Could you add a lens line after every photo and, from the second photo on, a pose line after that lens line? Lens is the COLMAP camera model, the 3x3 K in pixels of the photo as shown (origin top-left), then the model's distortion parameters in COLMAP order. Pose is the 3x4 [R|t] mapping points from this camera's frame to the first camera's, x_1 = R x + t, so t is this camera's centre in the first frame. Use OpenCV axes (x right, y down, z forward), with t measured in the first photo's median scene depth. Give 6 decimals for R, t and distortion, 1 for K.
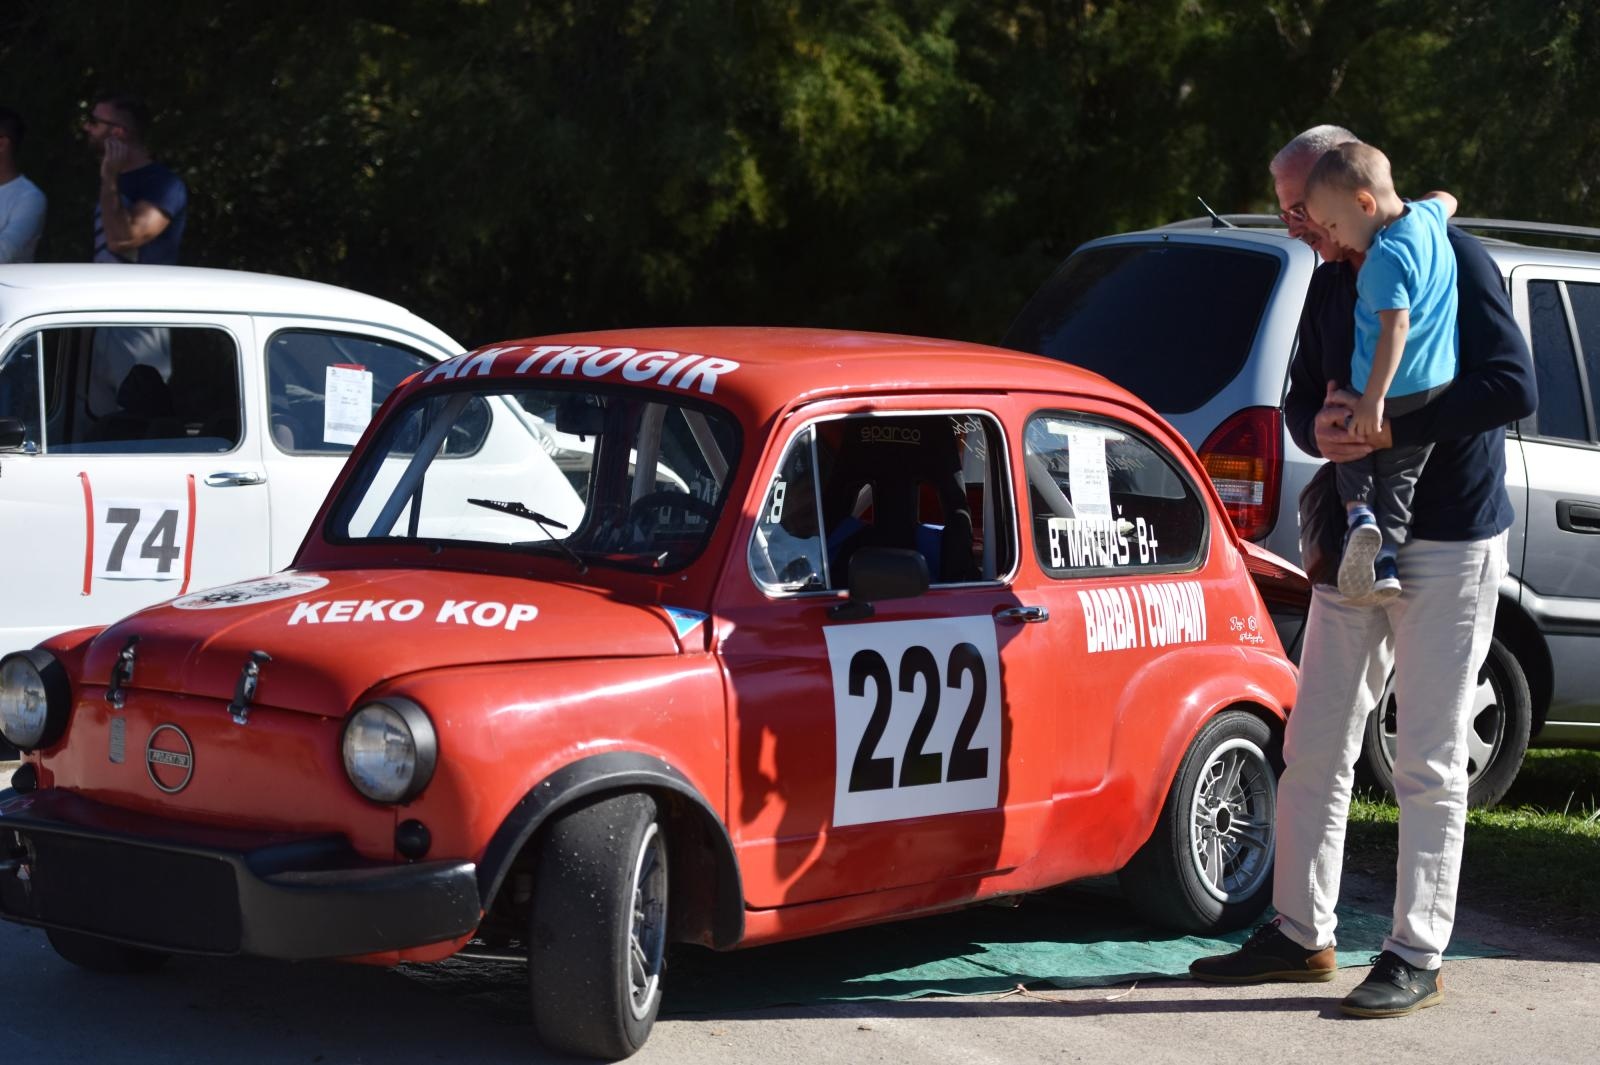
lens RADIAL K [[8347.1, 0, 603.0], [0, 8347.1, 537.2], [0, 0, 1]] dist [1.176324, 3.901334]
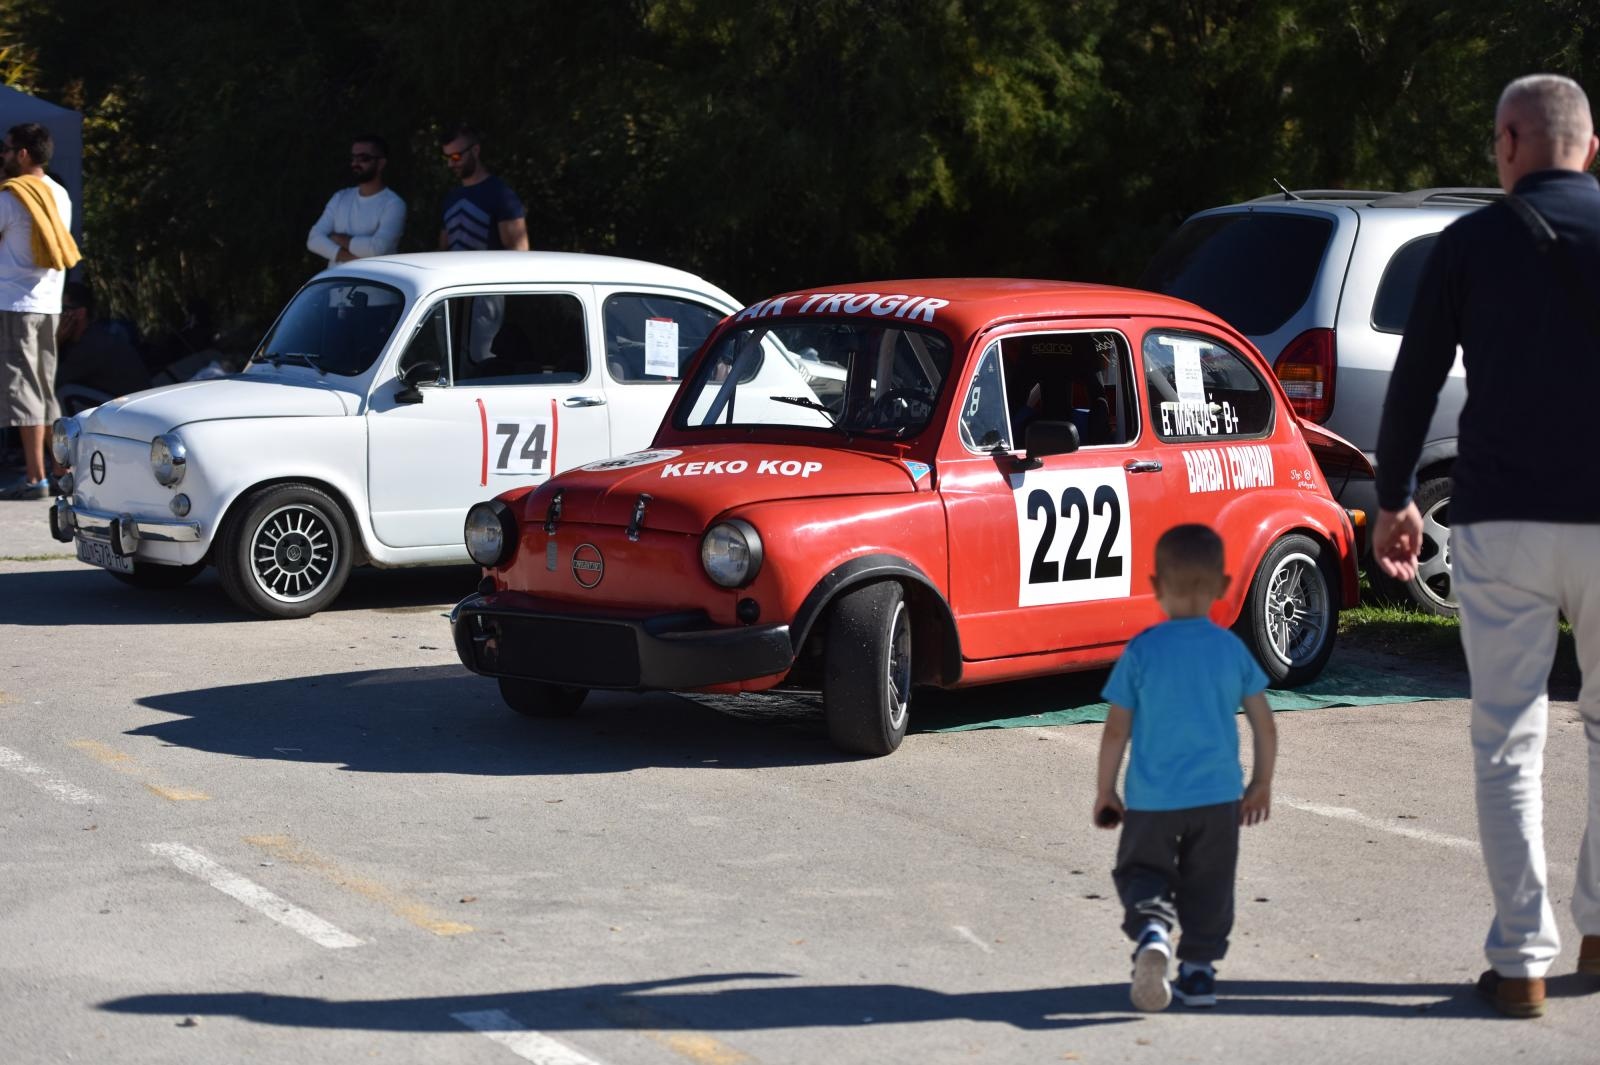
lens RADIAL K [[8347.1, 0, 603.0], [0, 8347.1, 537.2], [0, 0, 1]] dist [1.176324, 3.901334]
pose [[0.999418, -0.026746, -0.021160, -0.012723], [0.026771, 0.999641, 0.000893, 0.015658], [0.021129, -0.001459, 0.999776, -0.427101]]
